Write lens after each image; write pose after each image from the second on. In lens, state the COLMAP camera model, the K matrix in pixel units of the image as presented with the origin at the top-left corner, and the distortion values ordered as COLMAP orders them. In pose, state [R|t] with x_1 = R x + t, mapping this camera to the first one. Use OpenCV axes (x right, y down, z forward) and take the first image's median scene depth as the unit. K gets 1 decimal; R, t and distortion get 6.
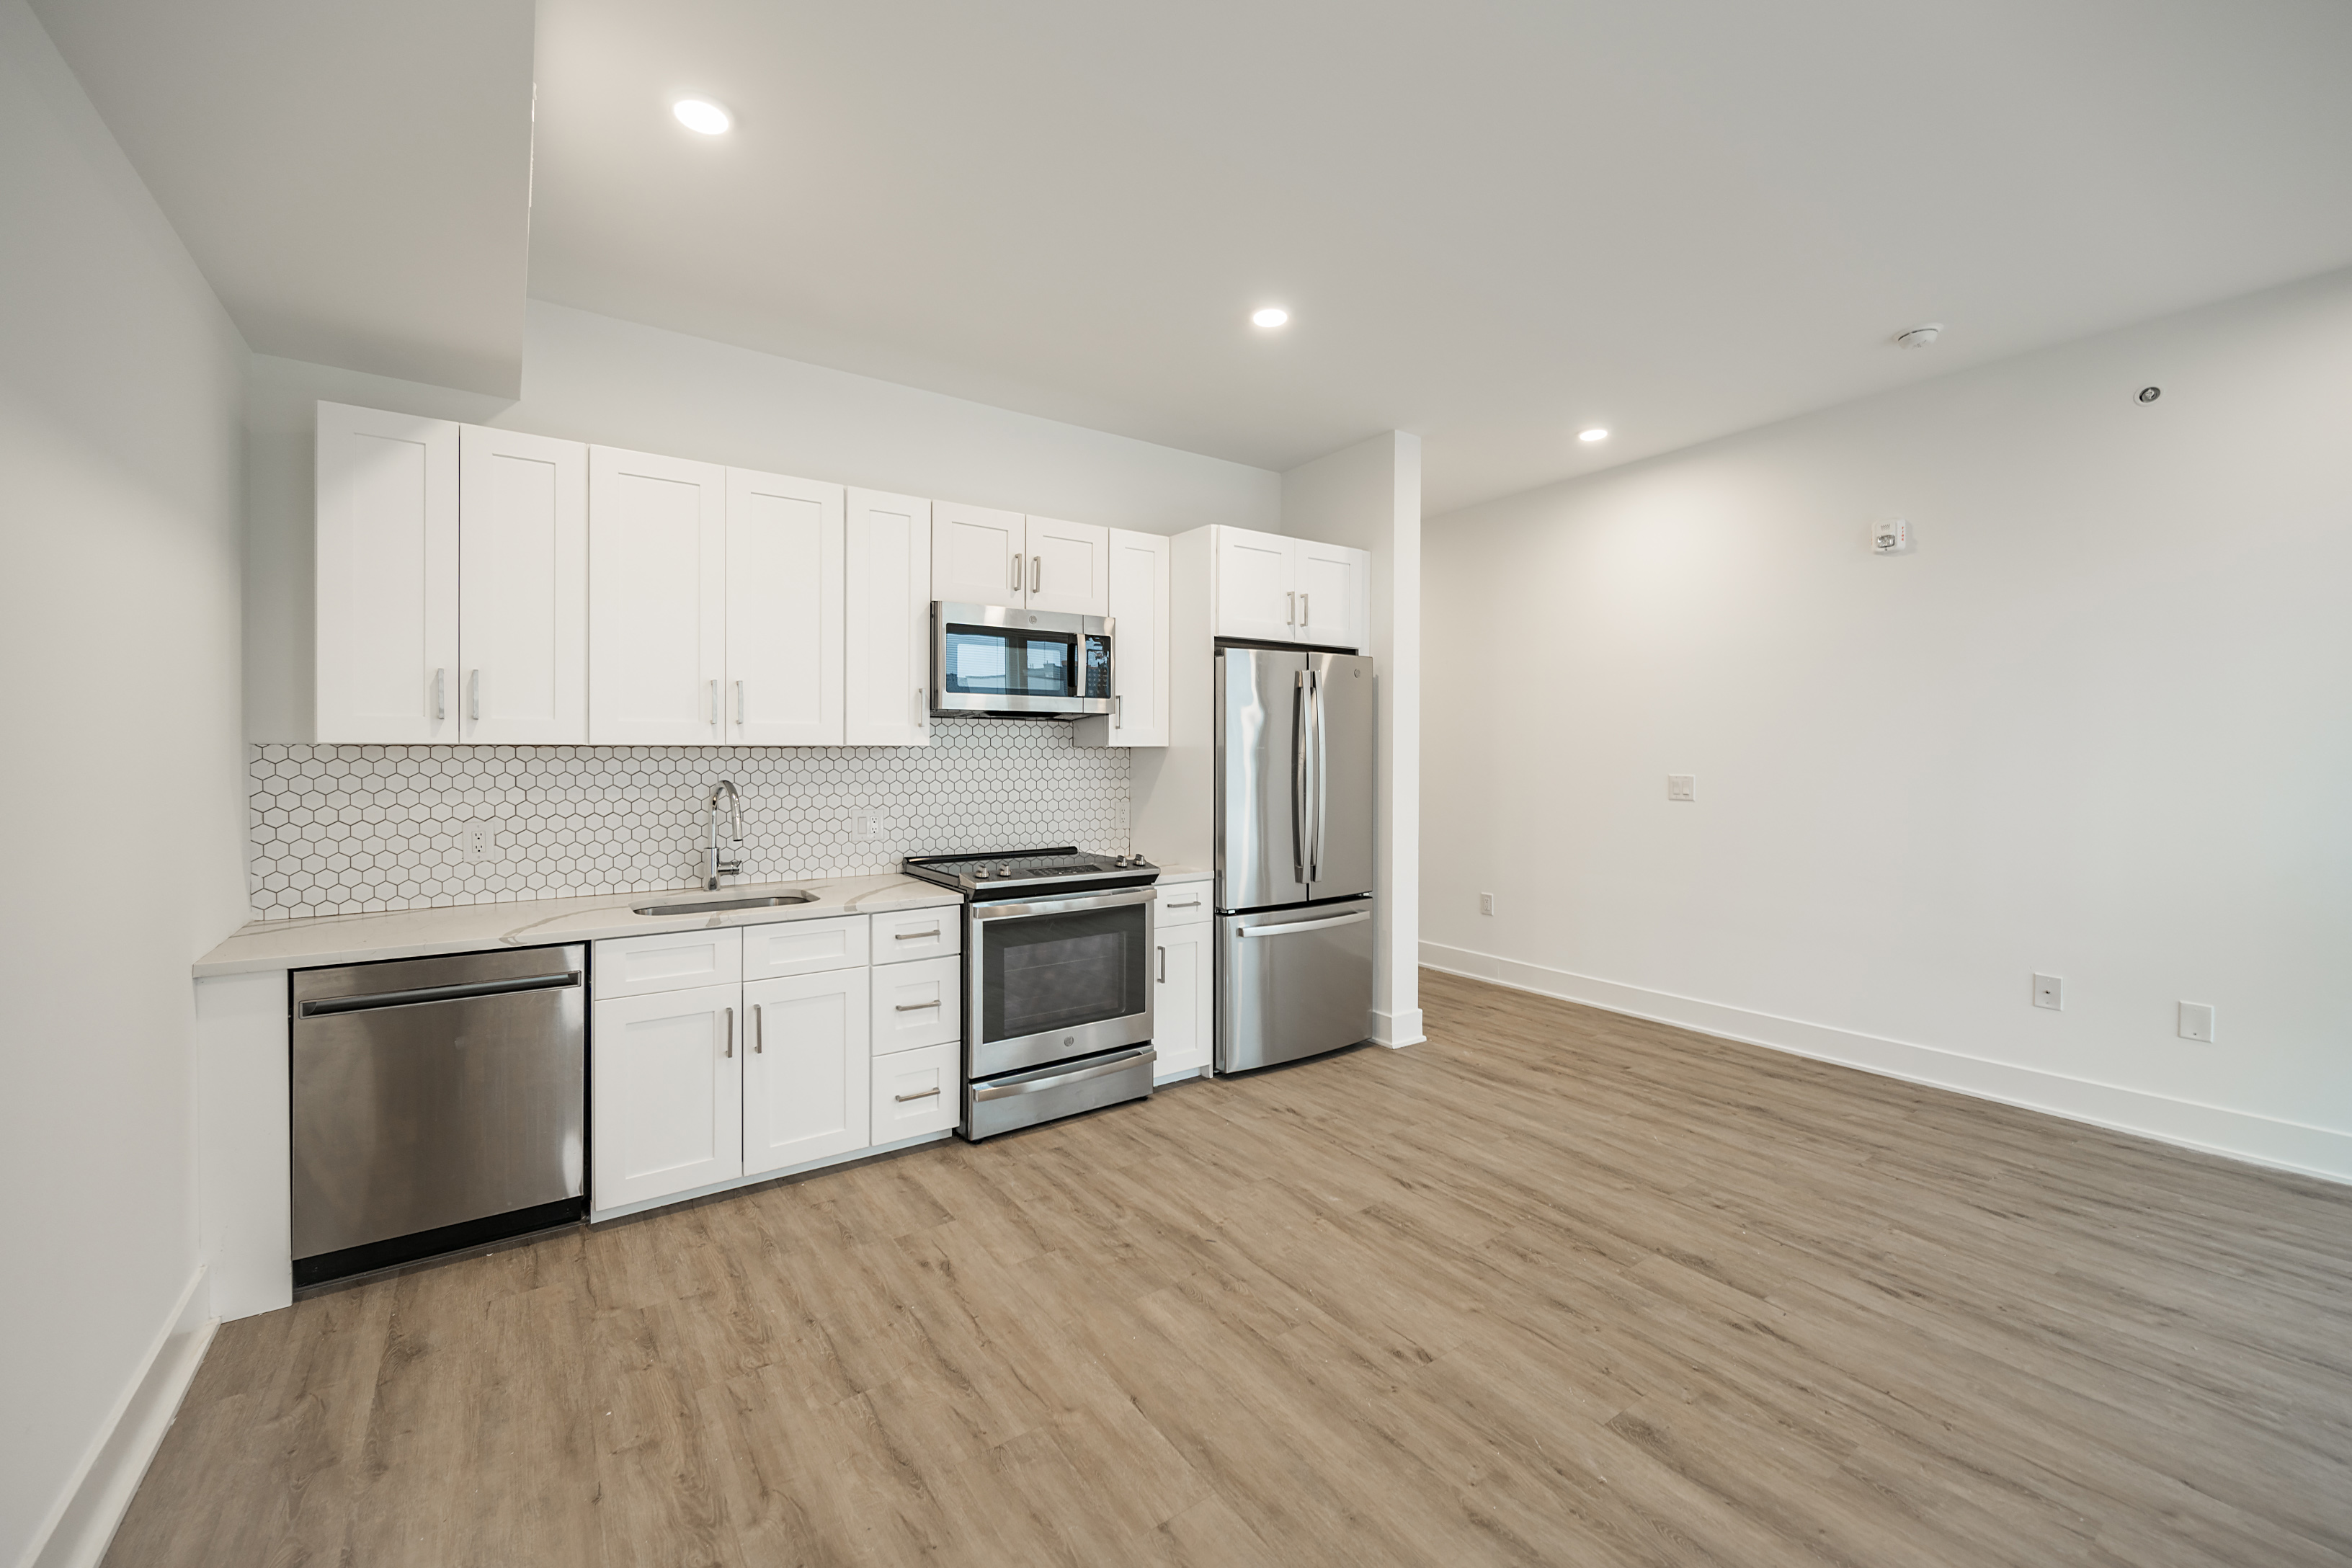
lens RADIAL K [[944.4, 0, 1216.3], [0, 944.4, 754.3], [0, 0, 1]] dist [-0.002691, 0.000218]
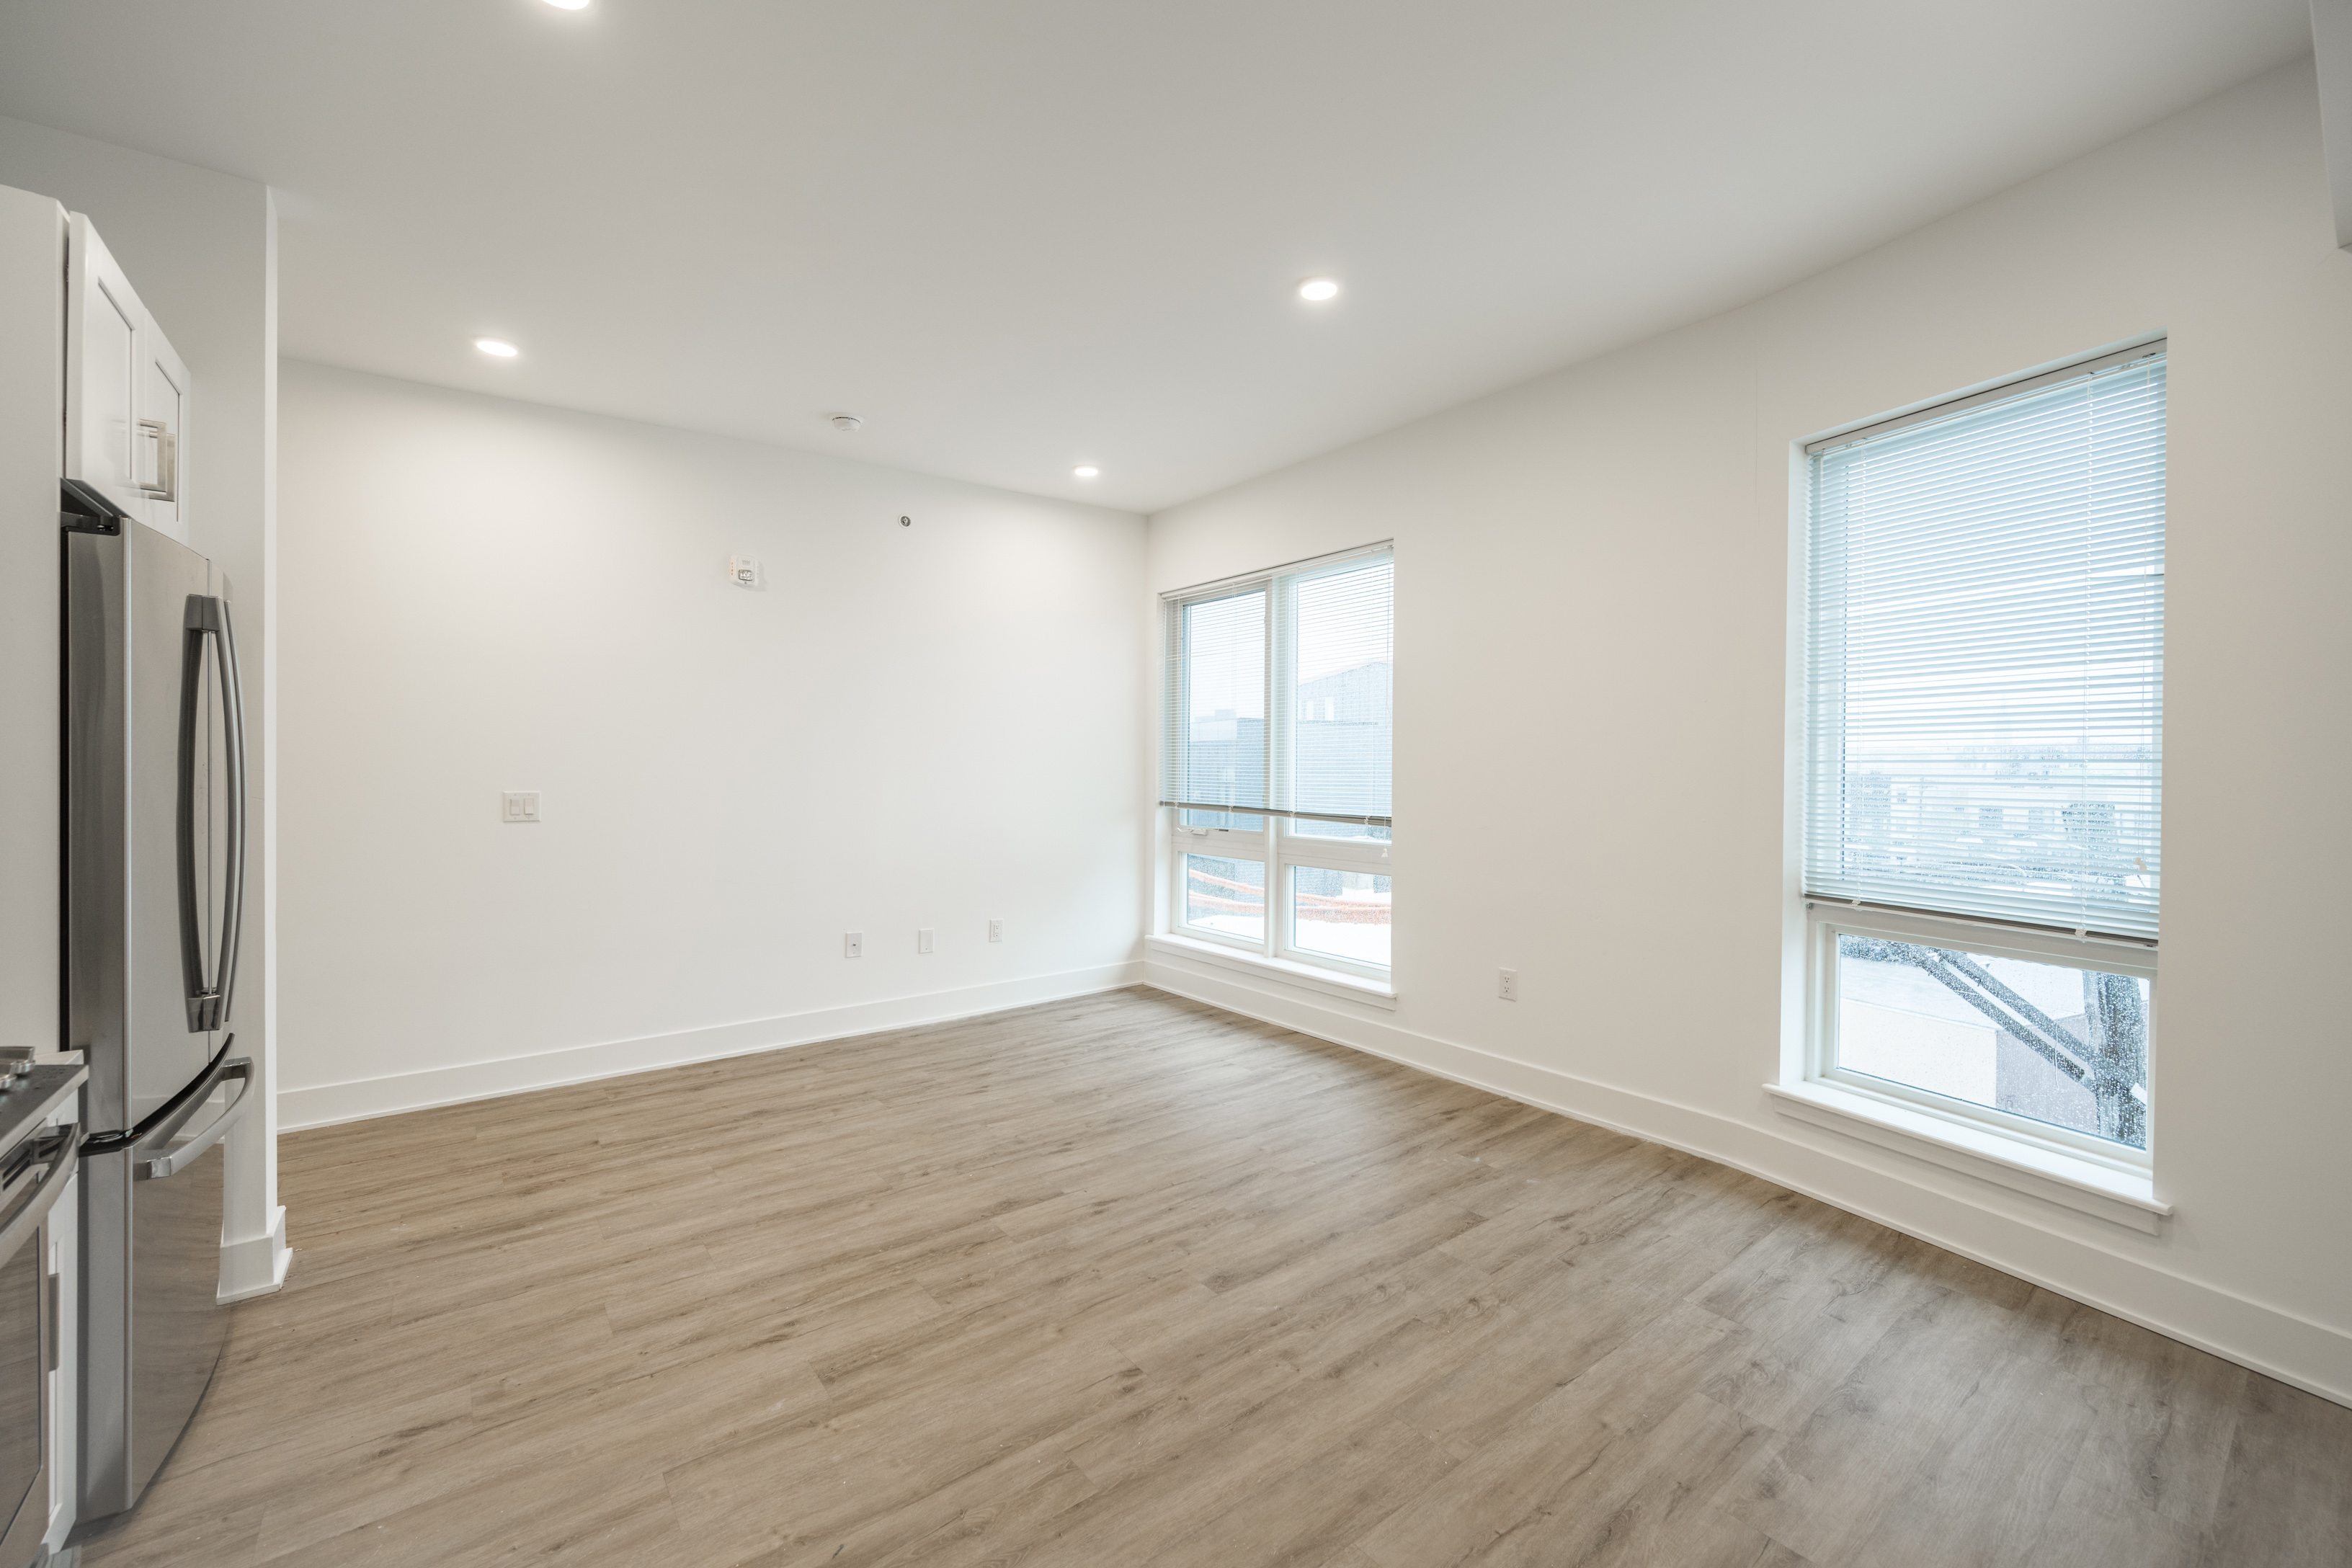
lens RADIAL K [[944.4, 0, 1156.6], [0, 944.4, 772.1], [0, 0, 1]] dist [-0.002691, 0.000218]
pose [[-0.009761, -0.005269, 0.999938, -0.560258], [-0.000830, 0.999986, 0.005261, 0.000638], [-0.999952, -0.000779, -0.009766, 0.716745]]
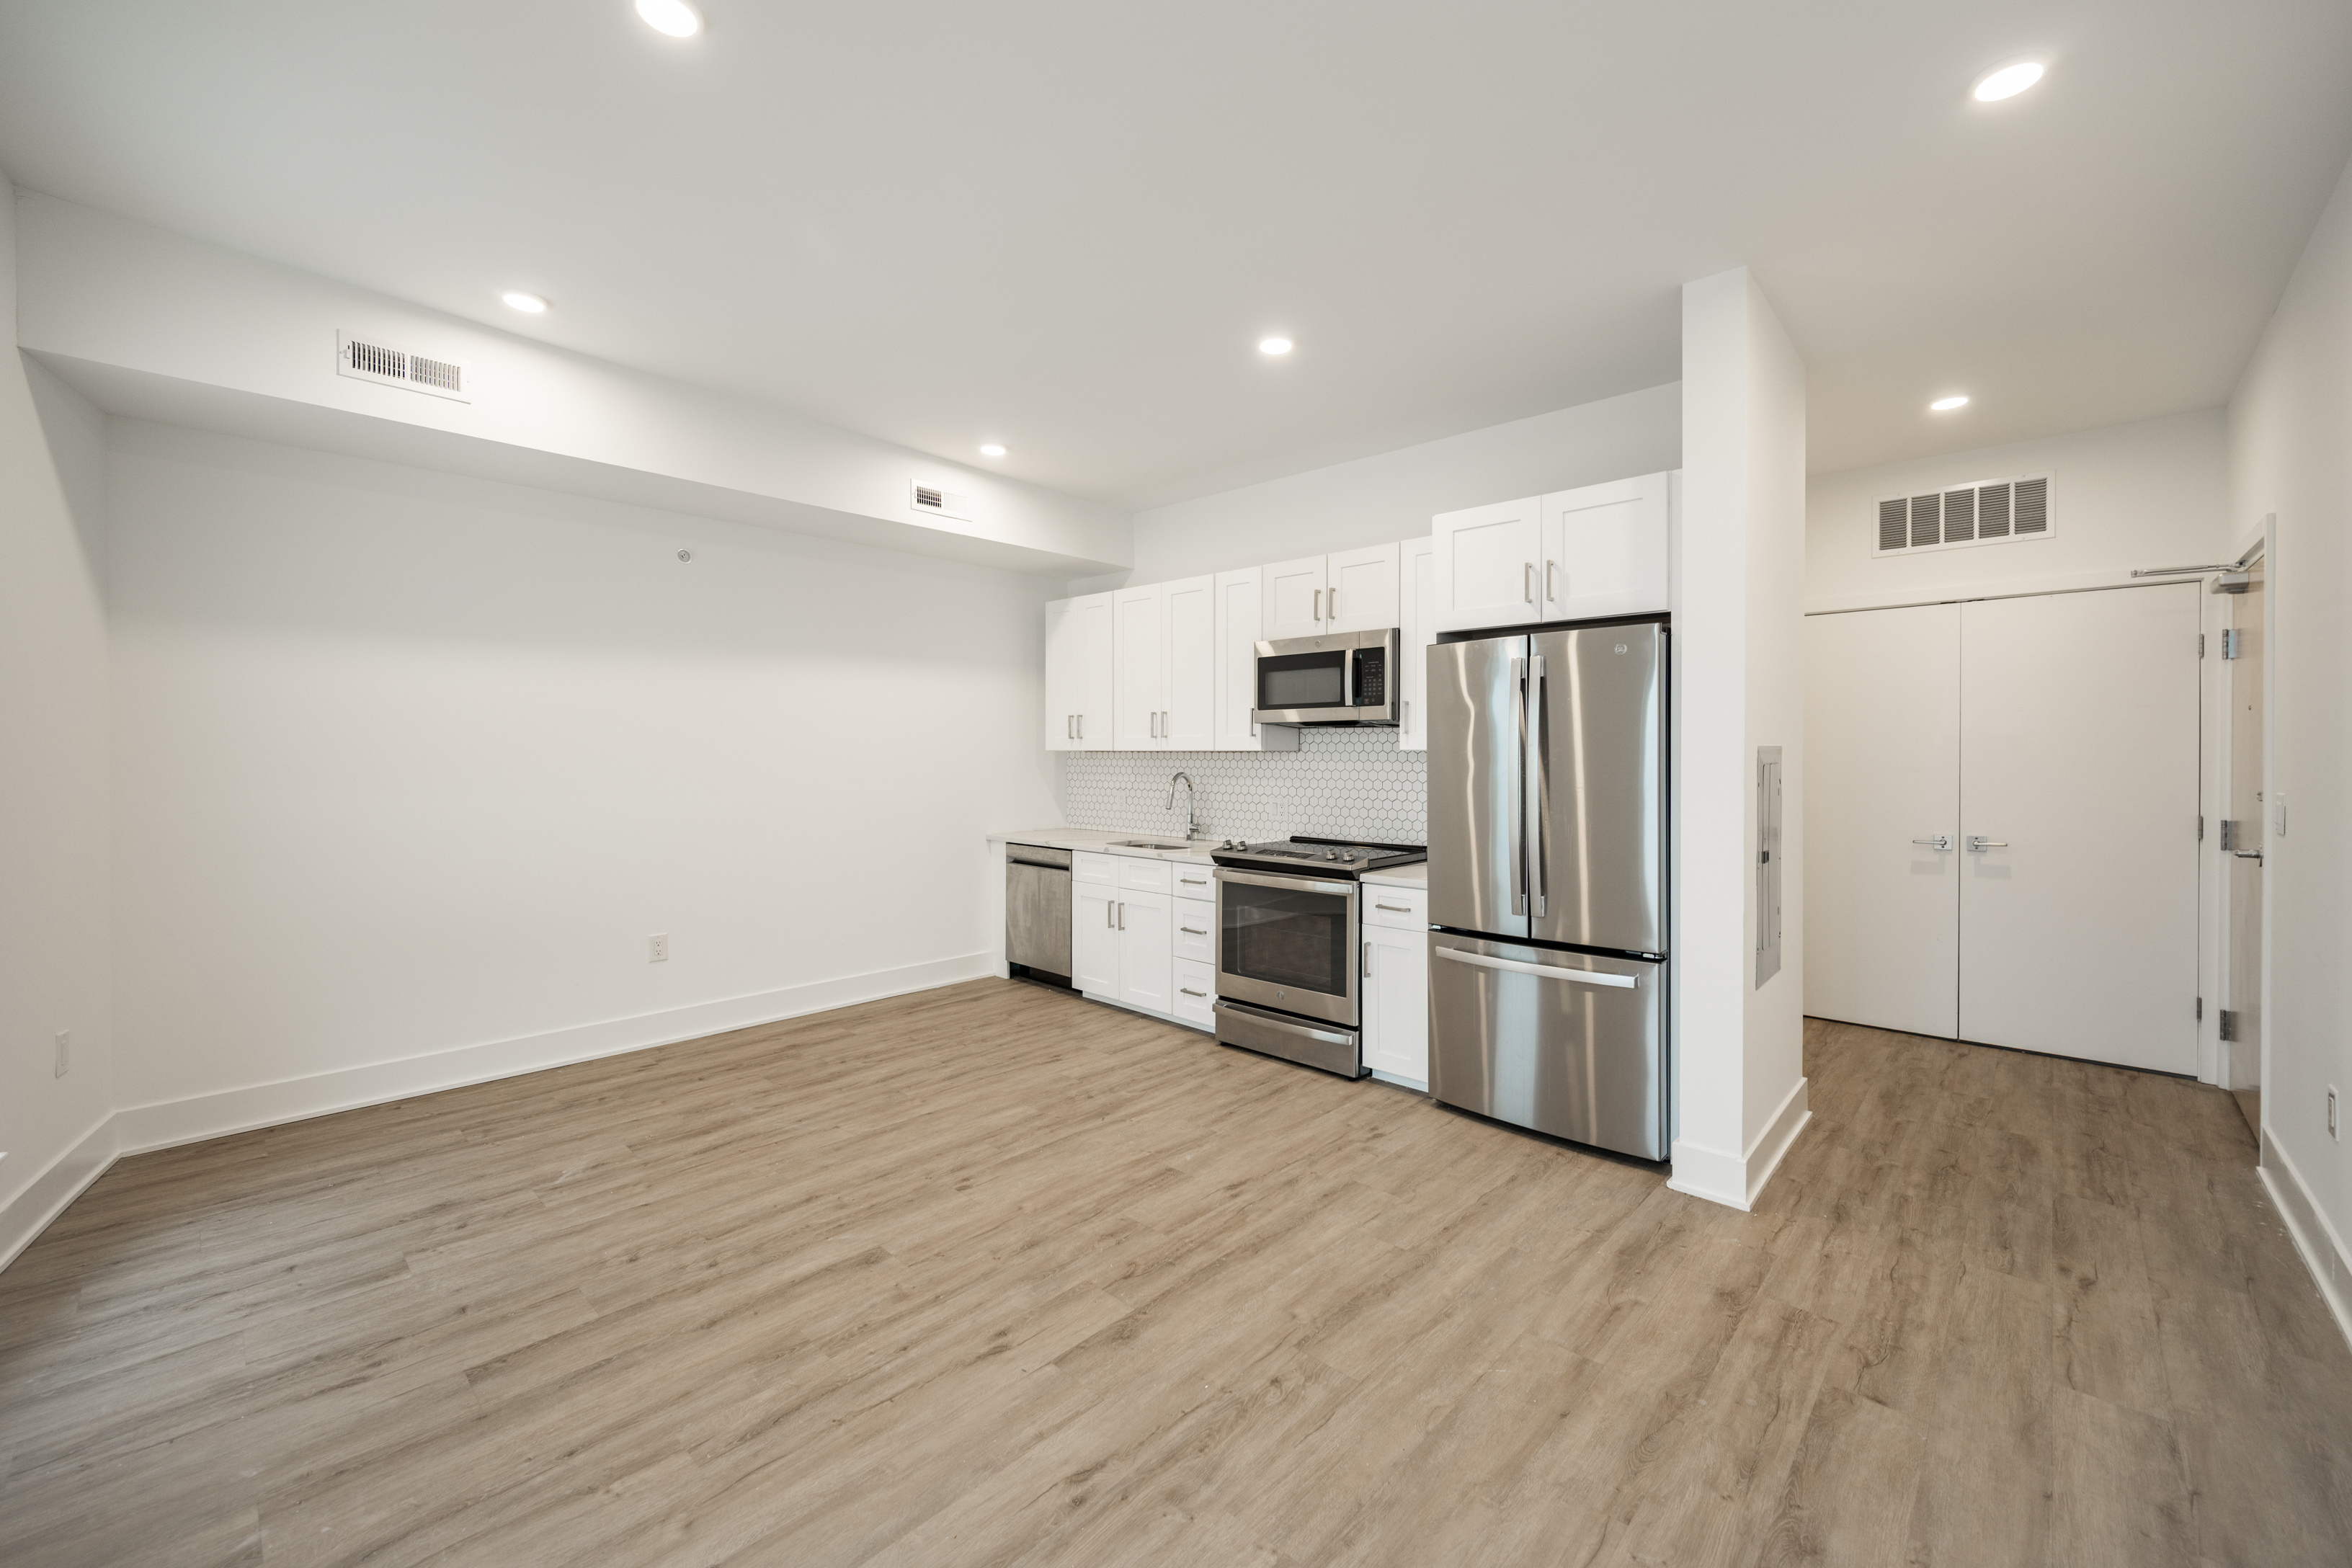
lens RADIAL K [[944.4, 0, 1153.2], [0, 944.4, 763.9], [0, 0, 1]] dist [-0.002691, 0.000218]
pose [[0.164461, 0.011019, -0.986322, 1.192808], [-0.005218, 0.999933, 0.010301, -0.004203], [0.986370, 0.003453, 0.164507, 0.761576]]
